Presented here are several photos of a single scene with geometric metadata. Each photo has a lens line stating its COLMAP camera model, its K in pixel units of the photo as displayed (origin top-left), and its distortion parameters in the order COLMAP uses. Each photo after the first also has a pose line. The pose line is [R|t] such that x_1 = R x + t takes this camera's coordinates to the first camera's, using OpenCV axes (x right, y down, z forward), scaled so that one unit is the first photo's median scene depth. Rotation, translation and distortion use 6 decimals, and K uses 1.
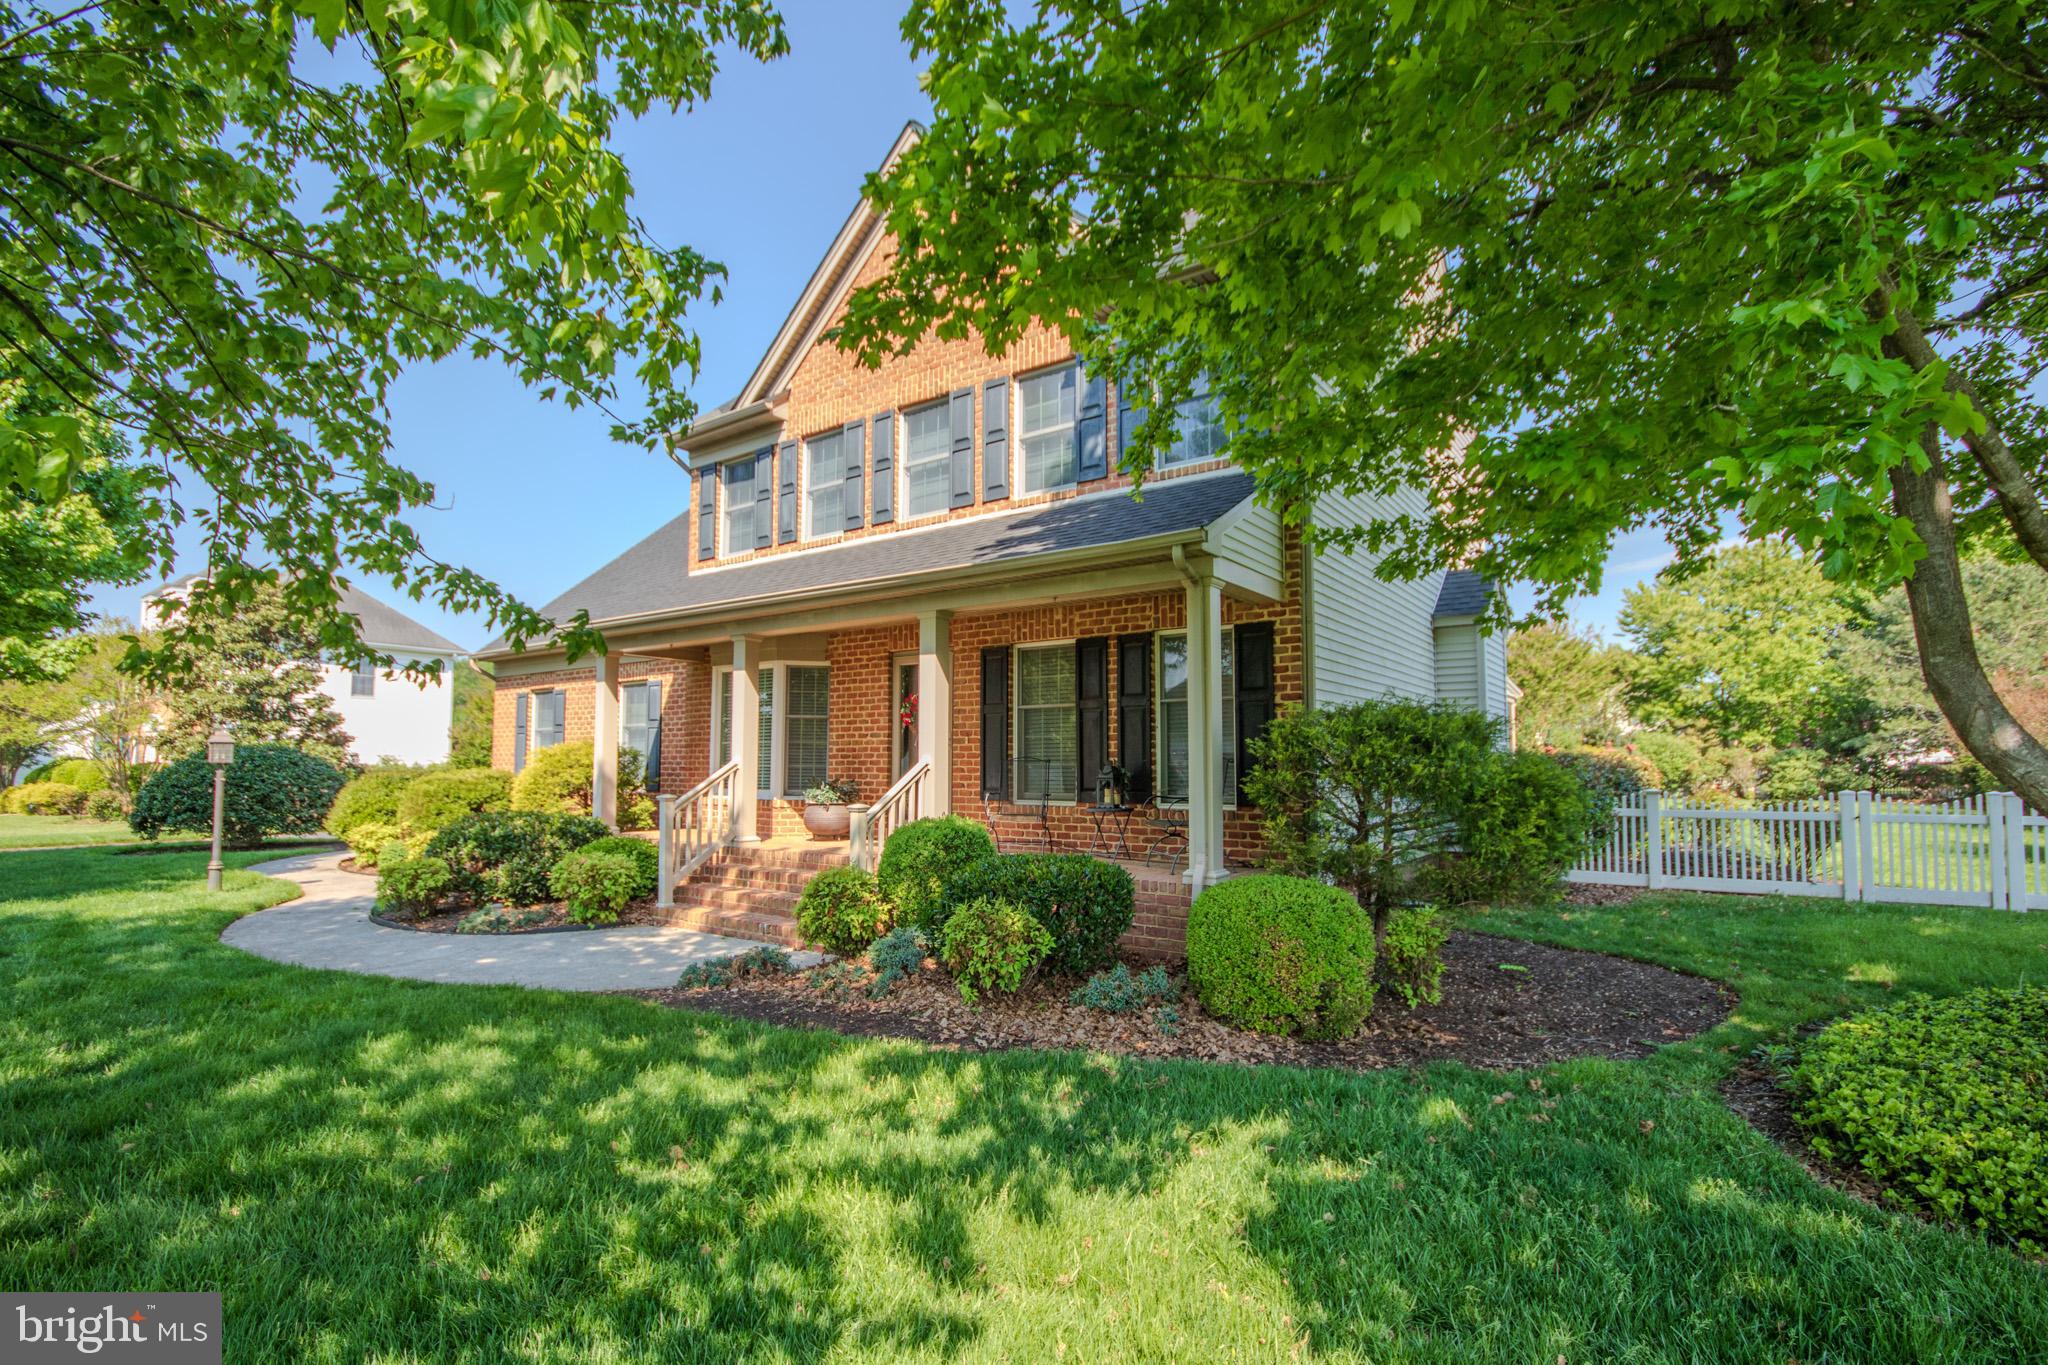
lens RADIAL K [[949.6, 0, 1018.1], [0, 949.6, 715.8], [0, 0, 1]] dist [-0.003315, 0.012738]
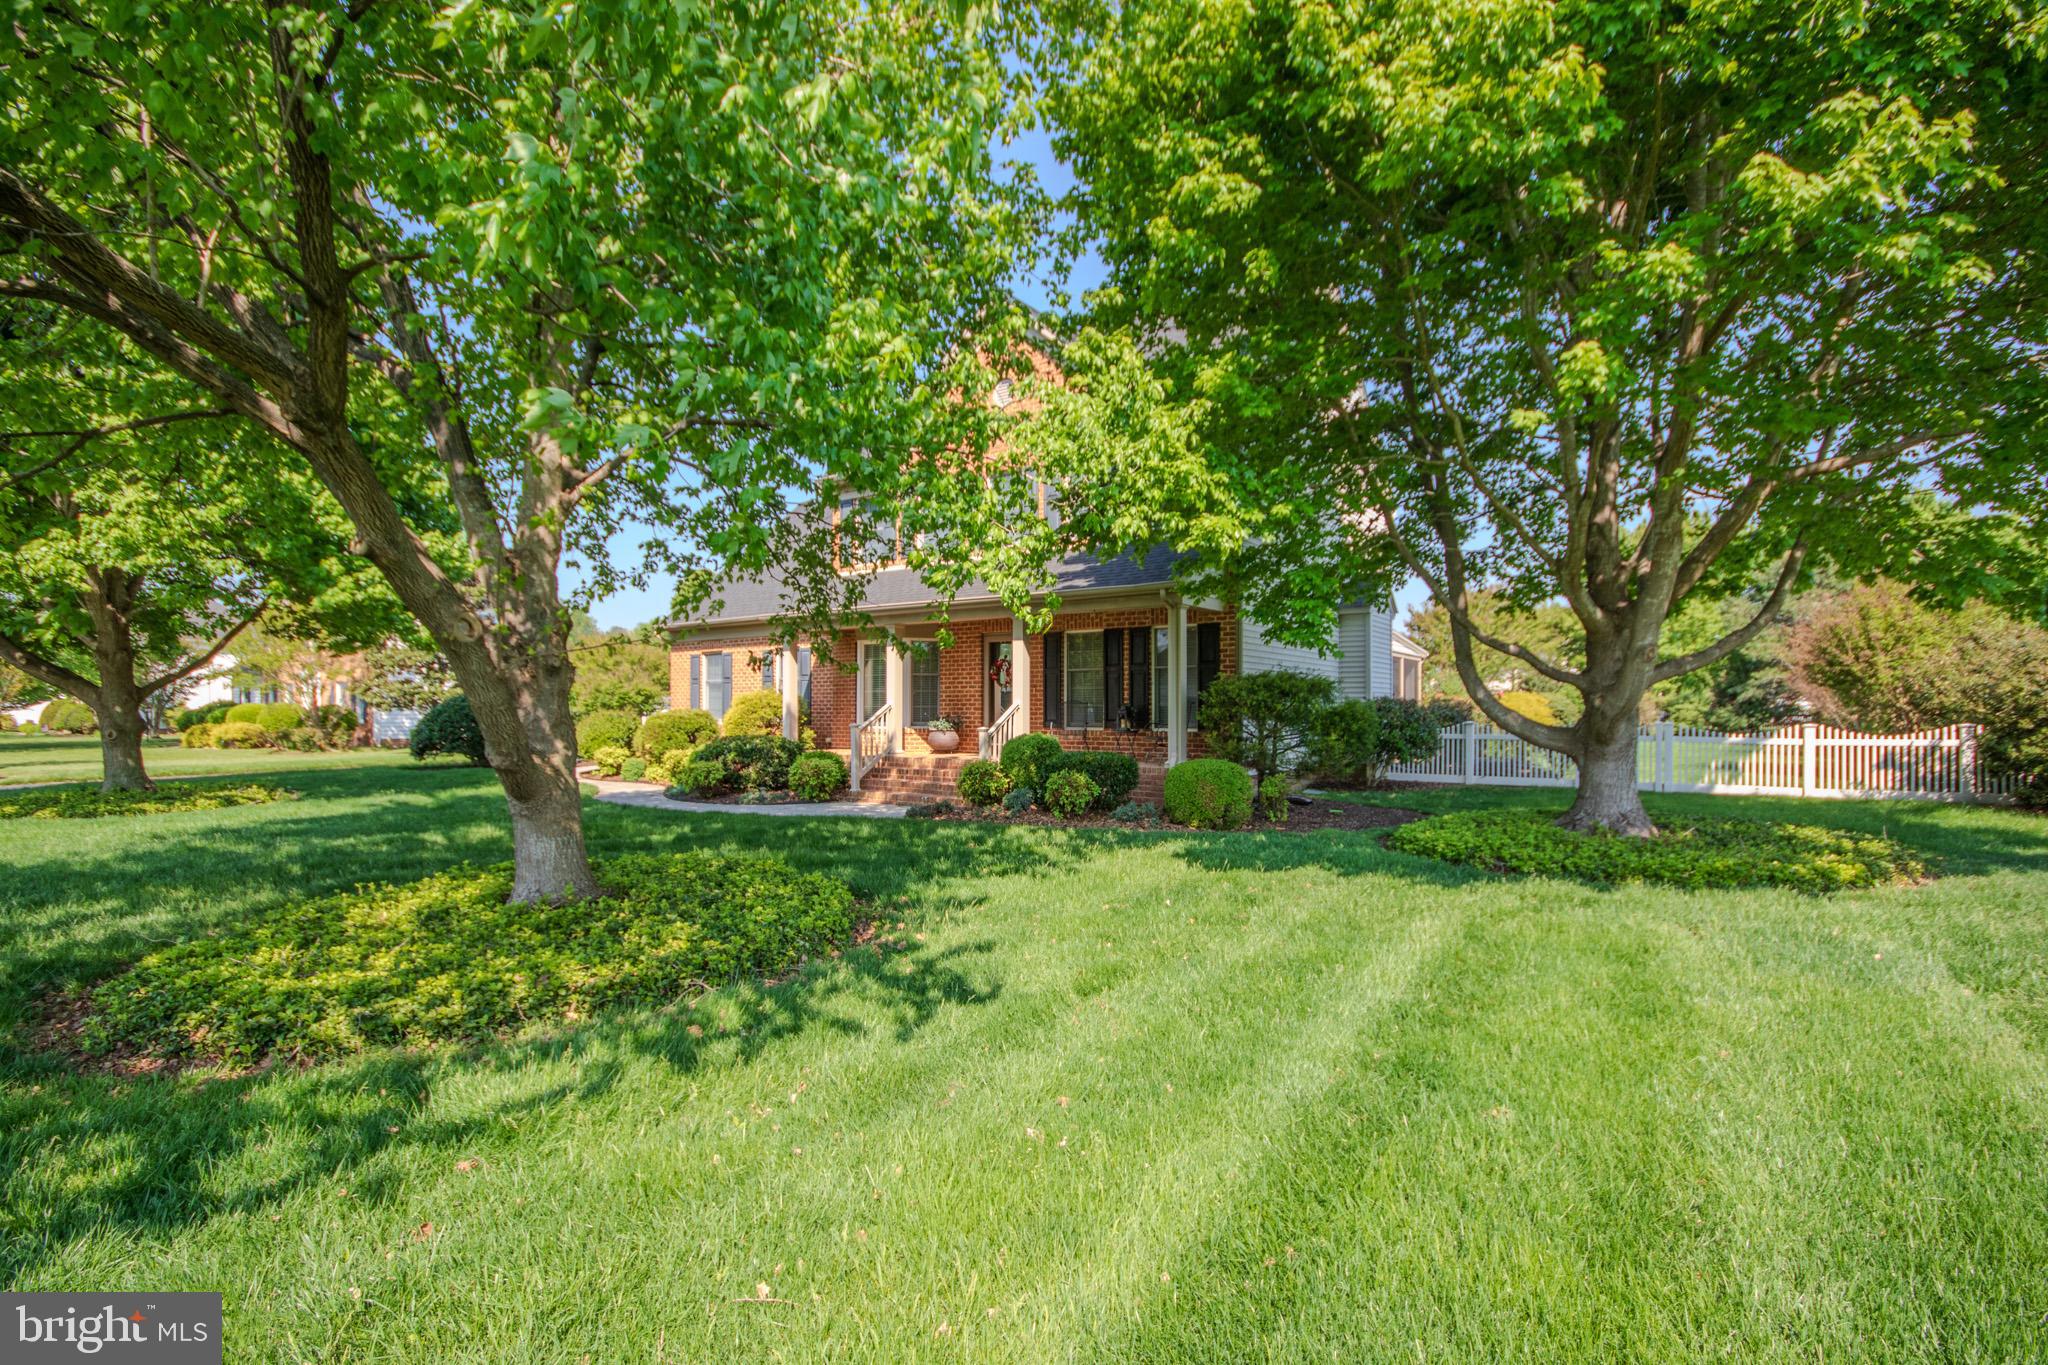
lens RADIAL K [[972.1, 0, 1022.7], [0, 972.1, 715.5], [0, 0, 1]] dist [0.002232, -0.000938]
pose [[0.999979, -0.000359, 0.006393, -0.088233], [-0.000013, 0.998308, 0.058149, -0.028840], [-0.006403, -0.058148, 0.998287, -0.677226]]
